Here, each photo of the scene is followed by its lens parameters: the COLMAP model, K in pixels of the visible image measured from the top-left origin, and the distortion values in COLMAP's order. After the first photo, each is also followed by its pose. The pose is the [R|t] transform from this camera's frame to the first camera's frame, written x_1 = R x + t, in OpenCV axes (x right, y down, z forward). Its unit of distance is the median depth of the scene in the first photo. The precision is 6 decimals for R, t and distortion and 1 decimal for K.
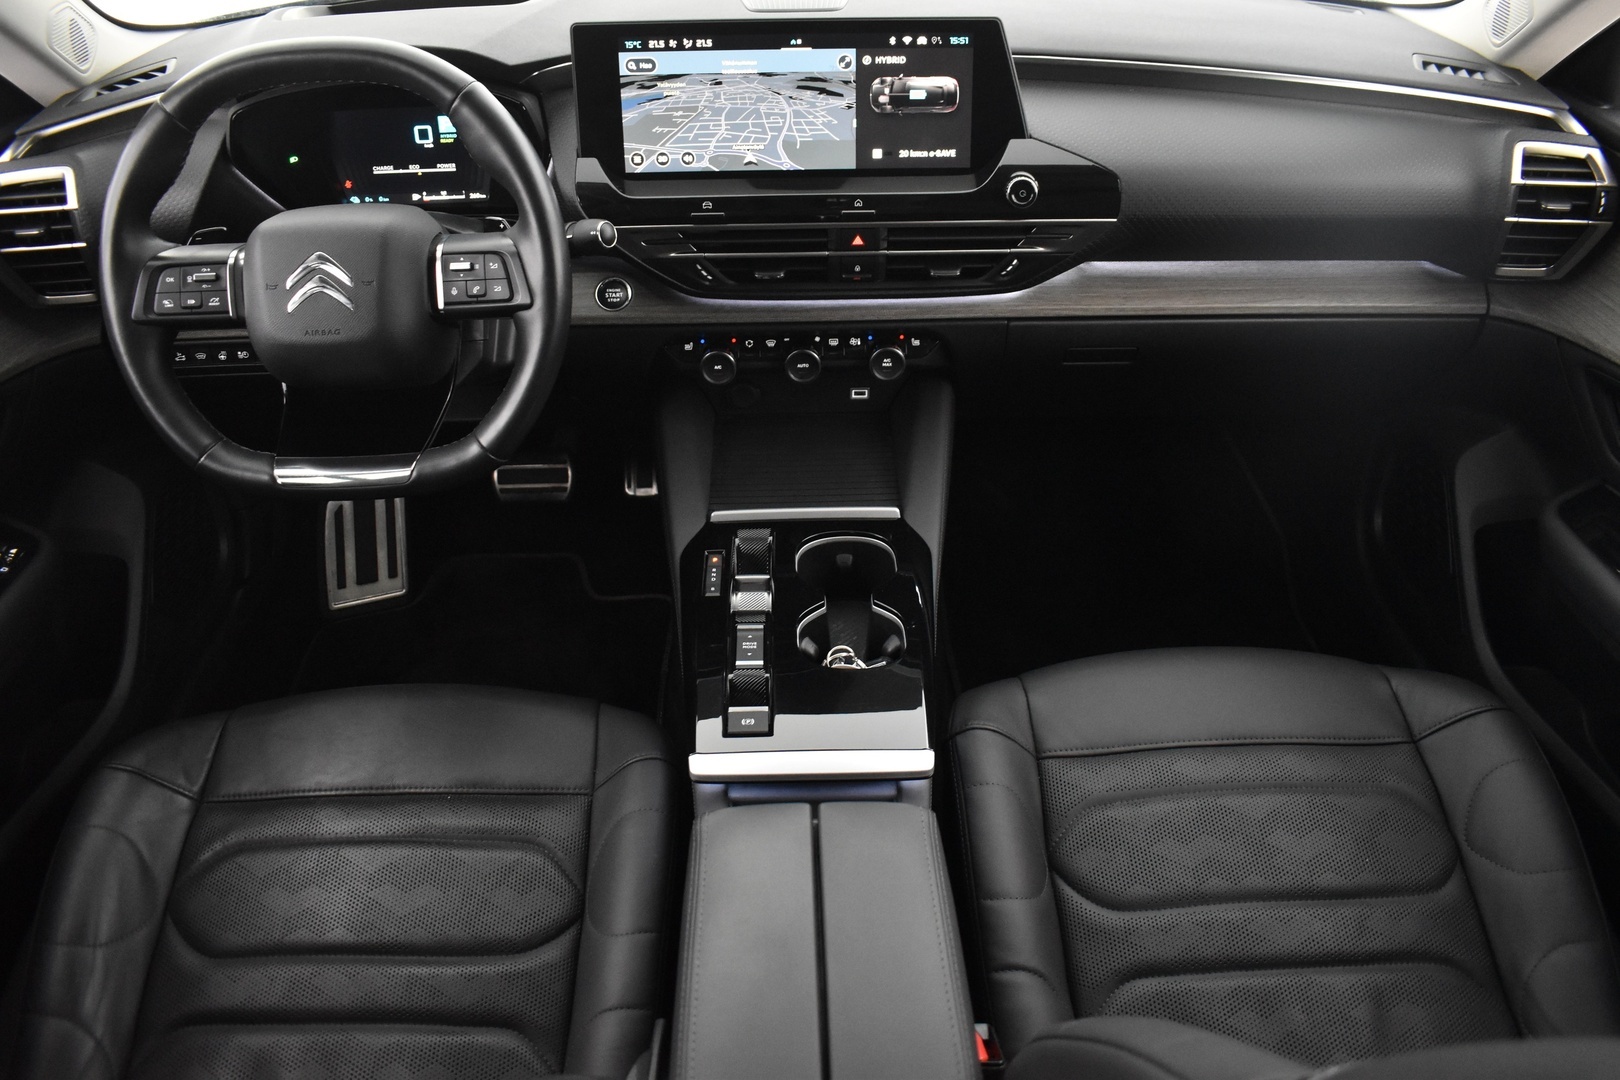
lens RADIAL K [[1247.2, 0, 815.9], [0, 1247.2, 532.4], [0, 0, 1]] dist [-0.085578, 0.003721]
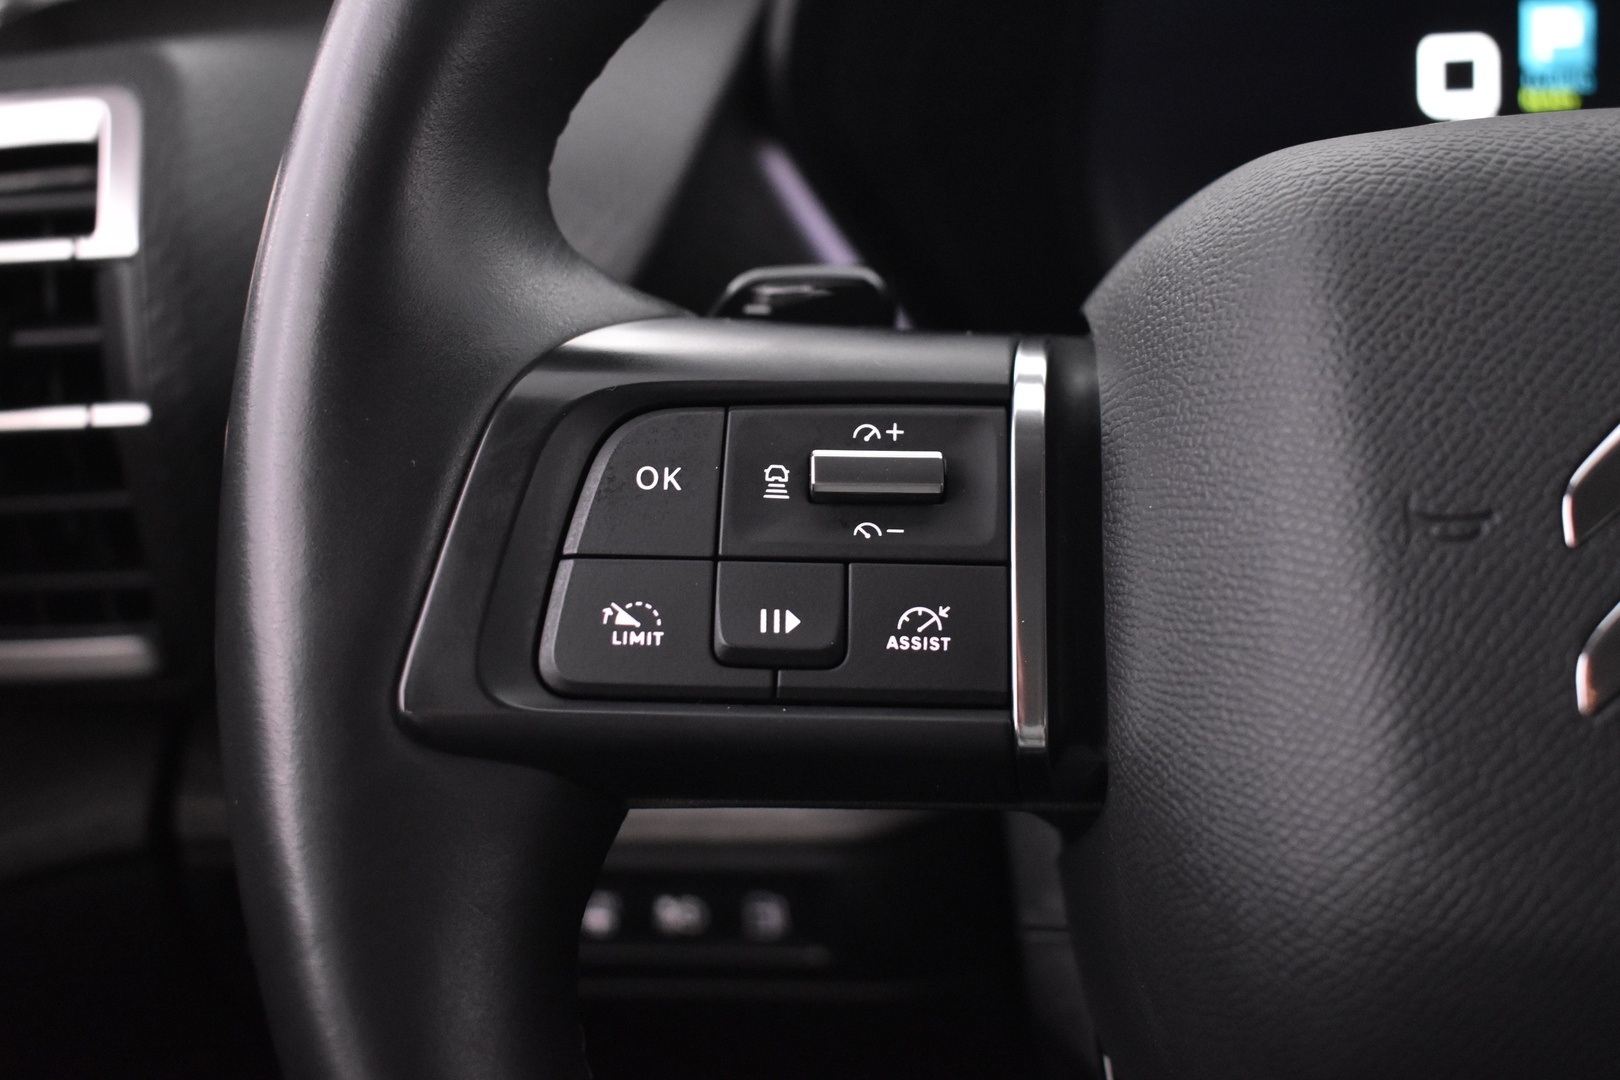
lens RADIAL K [[1983.1, 0, 807.6], [0, 1983.1, 548.1], [0, 0, 1]] dist [-0.077293, 0.000000]
pose [[0.983468, -0.003032, -0.181055, -0.412619], [-0.052345, 0.952414, -0.300278, -0.108514], [0.173350, 0.304791, 0.936511, 0.674345]]
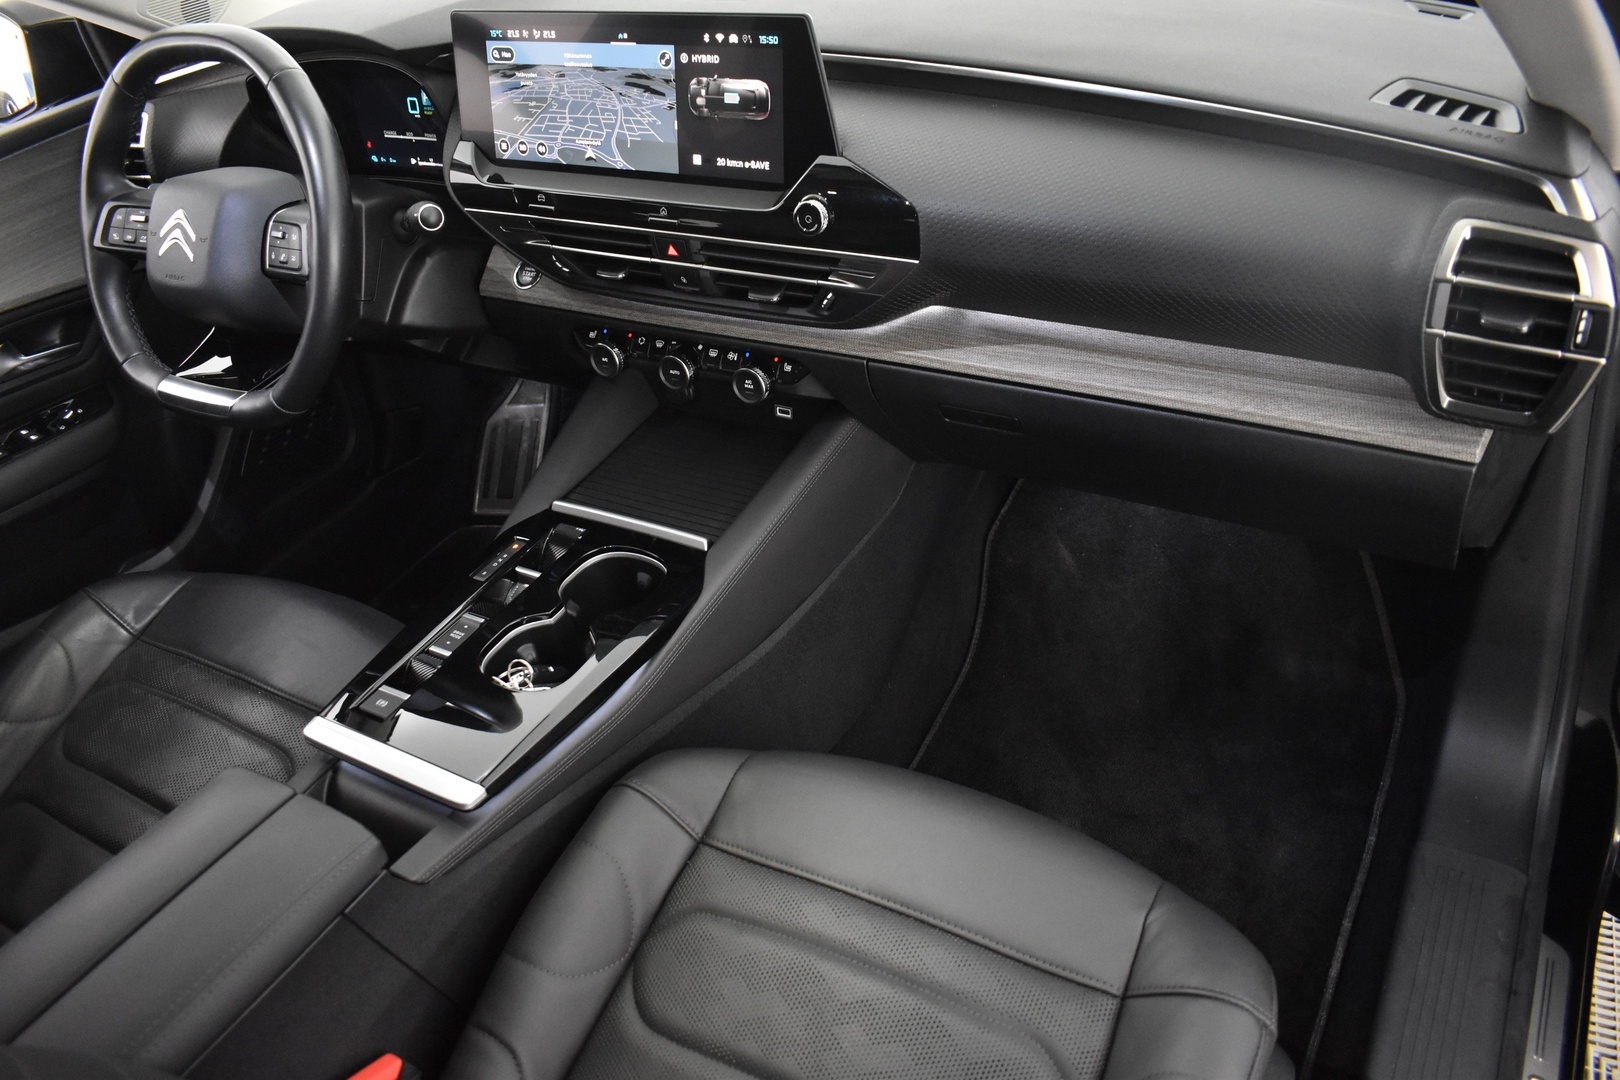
lens RADIAL K [[1247.2, 0, 804.0], [0, 1247.2, 530.4], [0, 0, 1]] dist [-0.085578, 0.003721]
pose [[0.851448, 0.228914, -0.471842, 0.625410], [-0.212088, 0.973152, 0.089408, -0.138005], [0.479641, 0.023946, 0.877138, 0.237863]]
